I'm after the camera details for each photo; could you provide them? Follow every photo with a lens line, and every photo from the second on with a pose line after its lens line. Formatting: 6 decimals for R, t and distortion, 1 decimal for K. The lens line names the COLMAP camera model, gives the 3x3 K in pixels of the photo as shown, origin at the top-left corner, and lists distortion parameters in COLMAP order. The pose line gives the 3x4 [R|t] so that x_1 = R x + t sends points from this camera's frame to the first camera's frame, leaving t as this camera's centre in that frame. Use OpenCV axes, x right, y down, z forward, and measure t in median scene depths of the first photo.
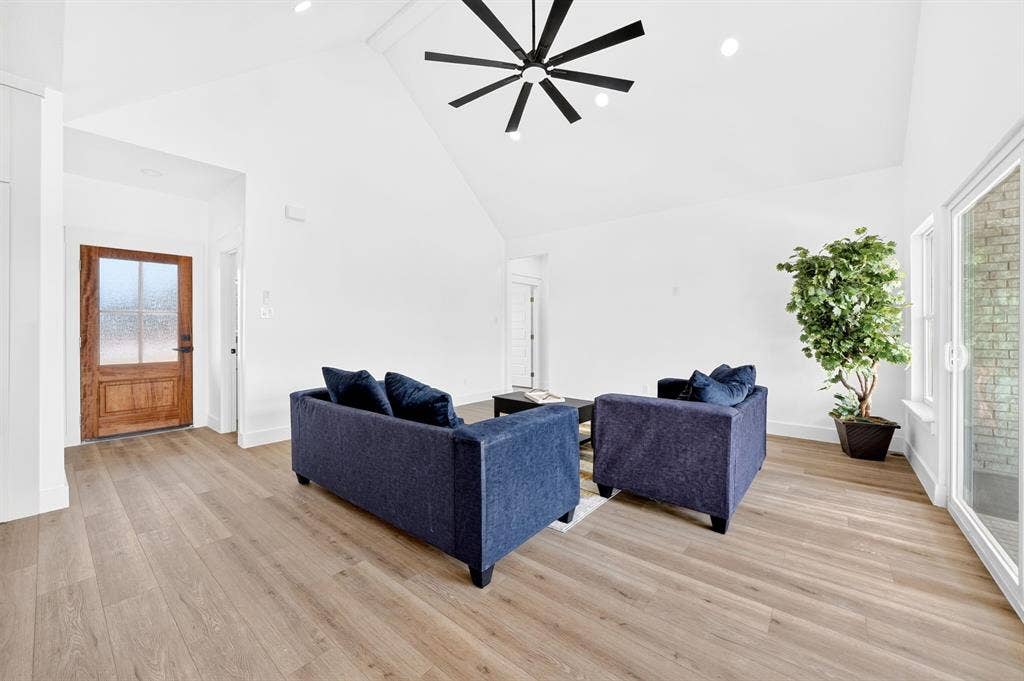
lens RADIAL K [[390.7, 0, 520.2], [0, 390.7, 330.0], [0, 0, 1]] dist [-0.011669, 0.000073]
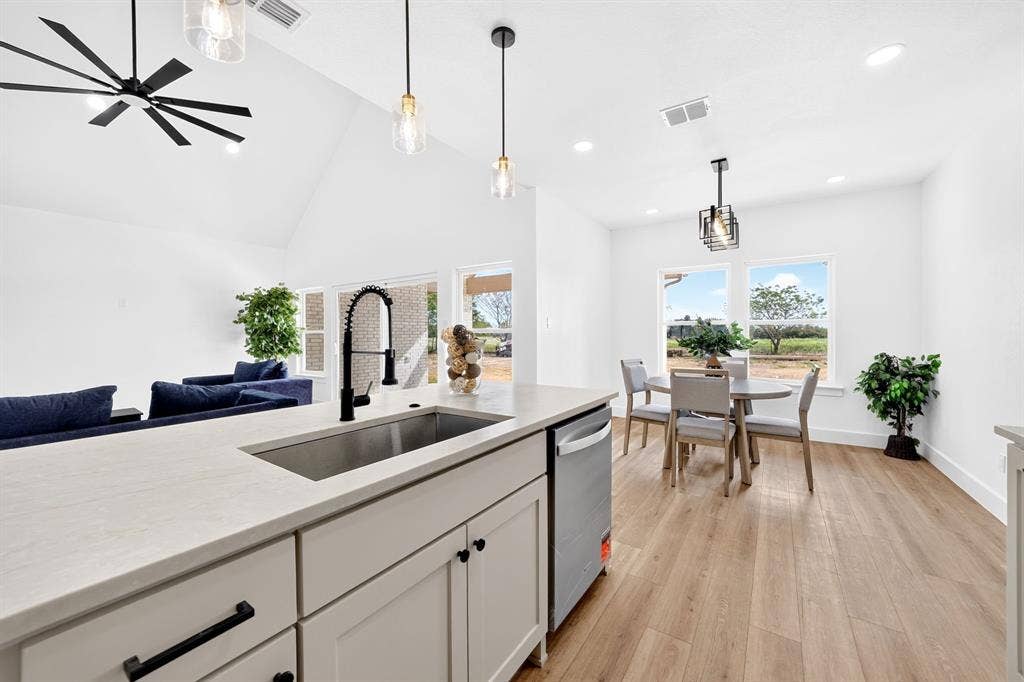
lens RADIAL K [[385.6, 0, 511.8], [0, 385.6, 338.2], [0, 0, 1]] dist [-0.005932, 0.000602]
pose [[-0.080801, -0.011749, 0.996661, -0.967017], [0.004435, 0.999916, 0.012147, -0.015427], [-0.996720, 0.005401, -0.080742, 0.053461]]
